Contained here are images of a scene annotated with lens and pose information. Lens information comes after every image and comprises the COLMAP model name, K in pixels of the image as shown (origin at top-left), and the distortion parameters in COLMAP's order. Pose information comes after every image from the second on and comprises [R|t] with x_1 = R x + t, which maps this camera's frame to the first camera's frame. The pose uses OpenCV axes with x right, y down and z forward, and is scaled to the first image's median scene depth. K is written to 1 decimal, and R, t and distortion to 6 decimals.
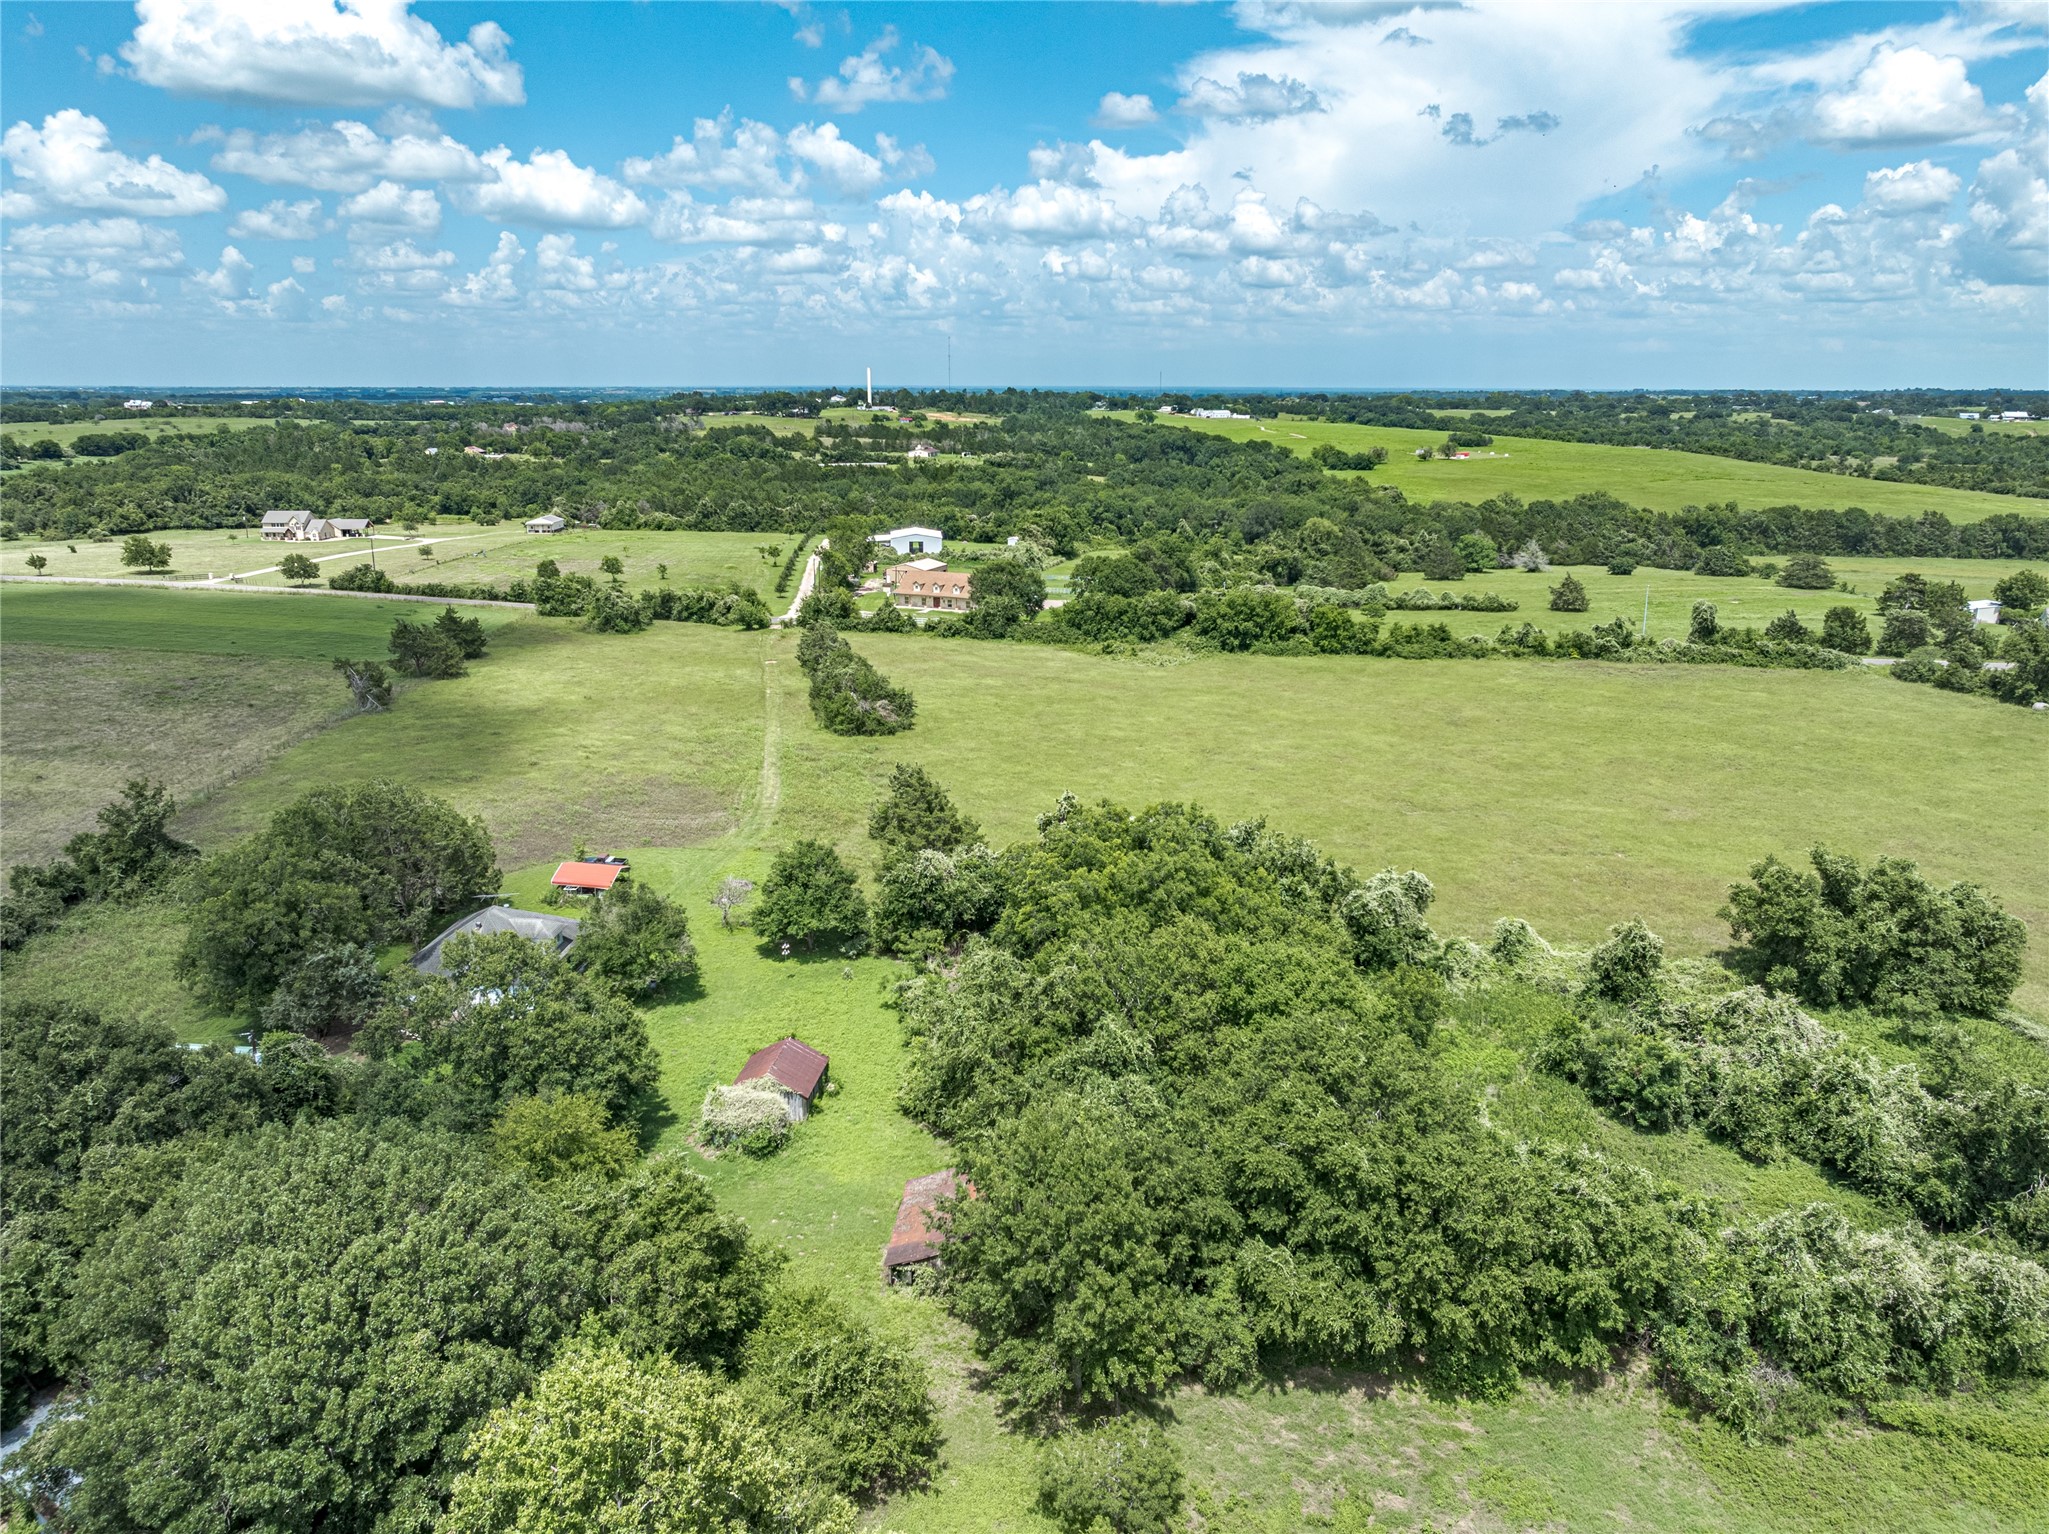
lens RADIAL K [[1440.9, 0, 1016.6], [0, 1440.9, 762.8], [0, 0, 1]] dist [-0.035890, 0.043792]
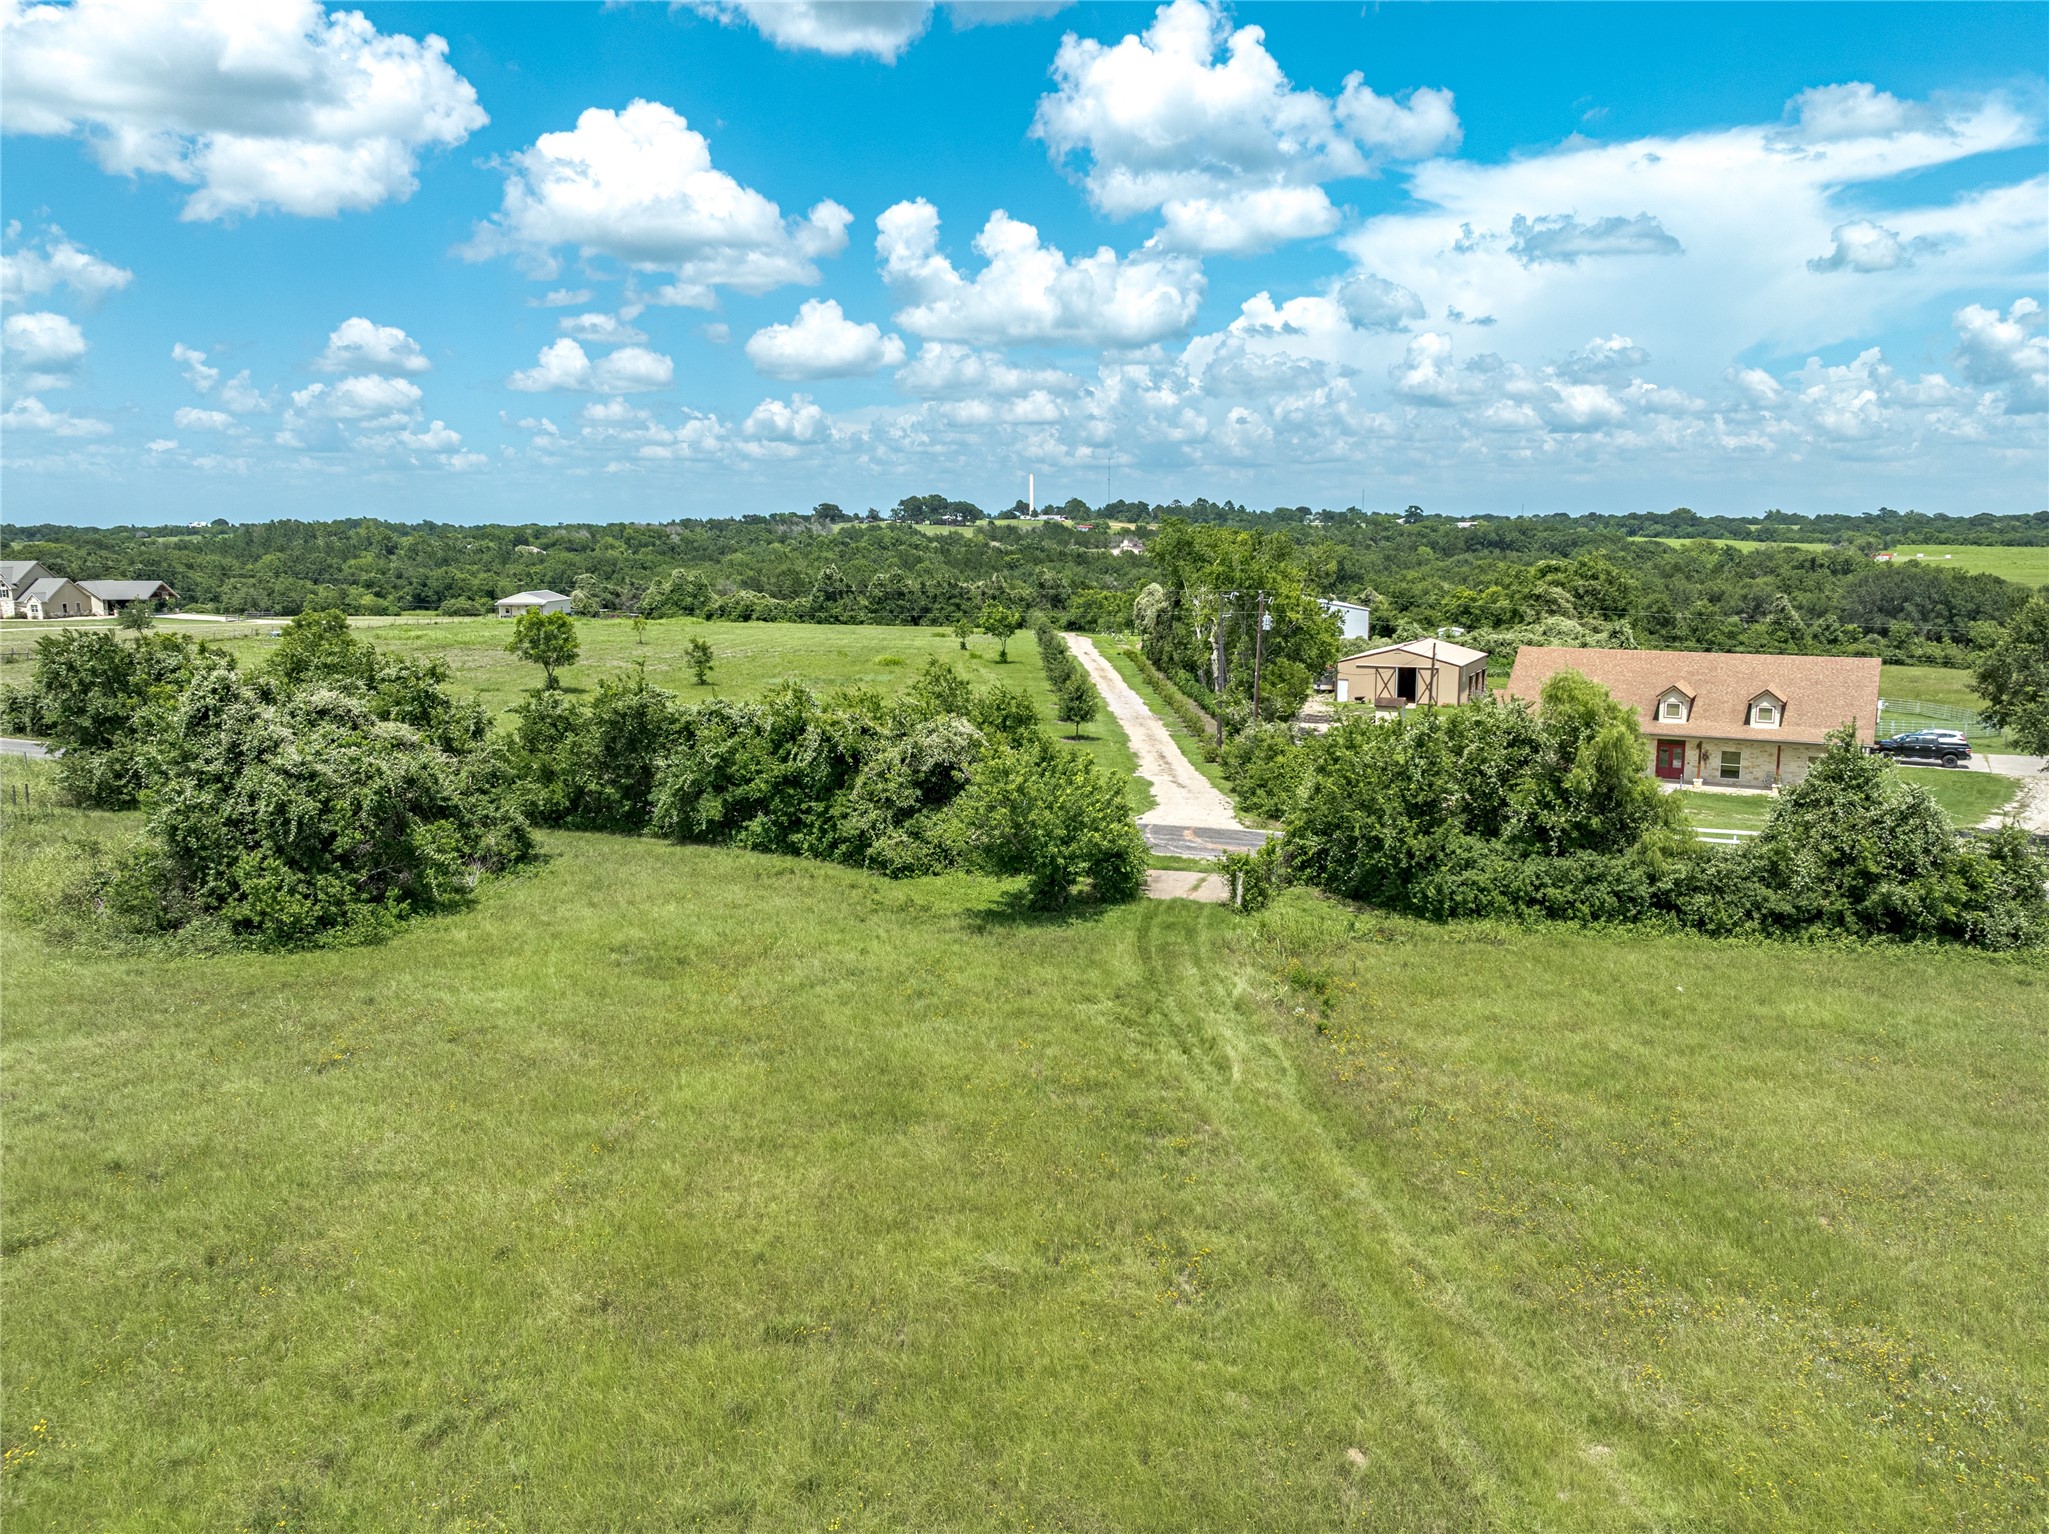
lens RADIAL K [[1425.5, 0, 978.8], [0, 1425.5, 747.4], [0, 0, 1]] dist [-0.030210, 0.034195]
pose [[0.994233, 0.007539, -0.106975, -0.171205], [-0.020033, 0.993023, -0.116204, -0.088967], [0.105352, 0.117677, 0.987448, 0.801795]]
